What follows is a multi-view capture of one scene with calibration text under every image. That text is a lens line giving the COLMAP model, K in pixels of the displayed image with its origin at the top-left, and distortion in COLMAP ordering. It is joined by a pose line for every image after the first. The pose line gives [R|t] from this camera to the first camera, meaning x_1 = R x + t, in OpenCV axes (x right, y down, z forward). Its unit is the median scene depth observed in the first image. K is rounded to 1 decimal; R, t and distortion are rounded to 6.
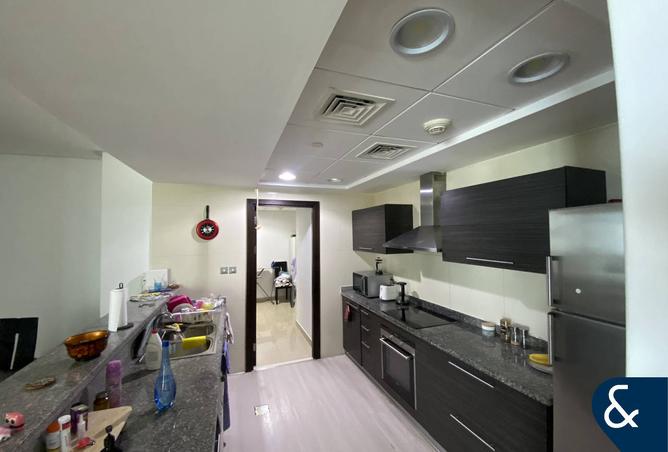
lens RADIAL K [[273.4, 0, 333.1], [0, 273.4, 226.2], [0, 0, 1]] dist [-0.000400, -0.000090]
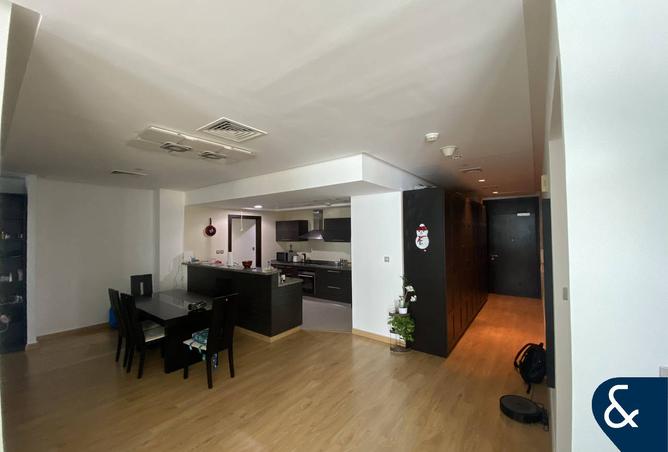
lens RADIAL K [[270.2, 0, 333.9], [0, 270.2, 227.4], [0, 0, 1]] dist [0.000130, 0.000009]
pose [[0.845075, 0.010501, 0.534544, -0.720141], [-0.012529, 0.999921, 0.000164, -0.021468], [-0.534500, -0.006836, 0.845141, -1.025229]]
